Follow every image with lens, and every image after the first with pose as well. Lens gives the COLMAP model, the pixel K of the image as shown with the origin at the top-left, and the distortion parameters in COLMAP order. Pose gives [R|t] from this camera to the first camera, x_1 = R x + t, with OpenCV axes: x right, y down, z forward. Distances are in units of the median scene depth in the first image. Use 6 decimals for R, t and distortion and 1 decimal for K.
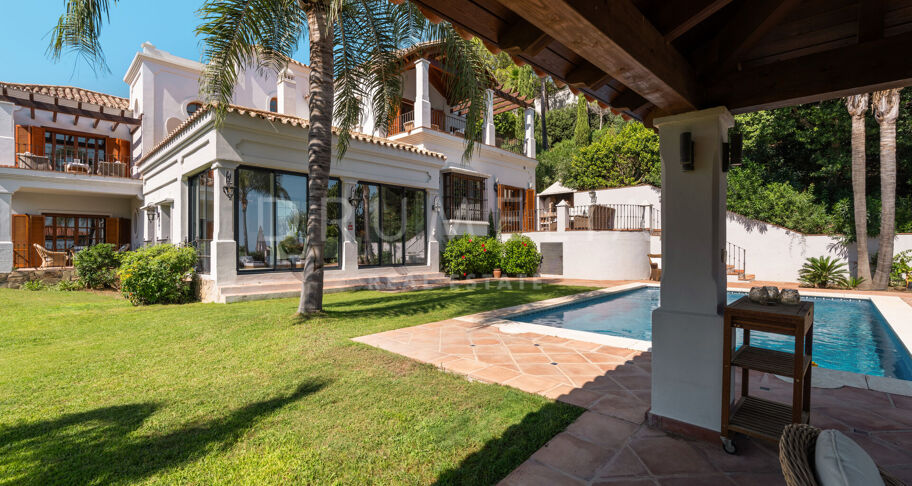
lens RADIAL K [[408.1, 0, 449.7], [0, 408.1, 244.3], [0, 0, 1]] dist [-0.001520, -0.000084]
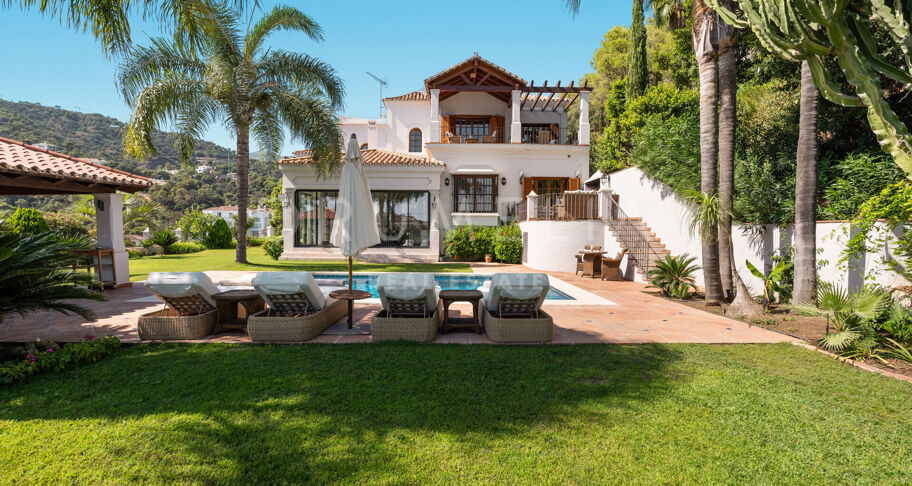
lens RADIAL K [[408.1, 0, 449.7], [0, 408.1, 244.3], [0, 0, 1]] dist [-0.001520, -0.000084]
pose [[0.699835, 0.030016, -0.713674, 0.873142], [-0.007293, 0.999365, 0.034880, -0.008809], [0.714268, -0.019205, 0.699609, 0.118519]]
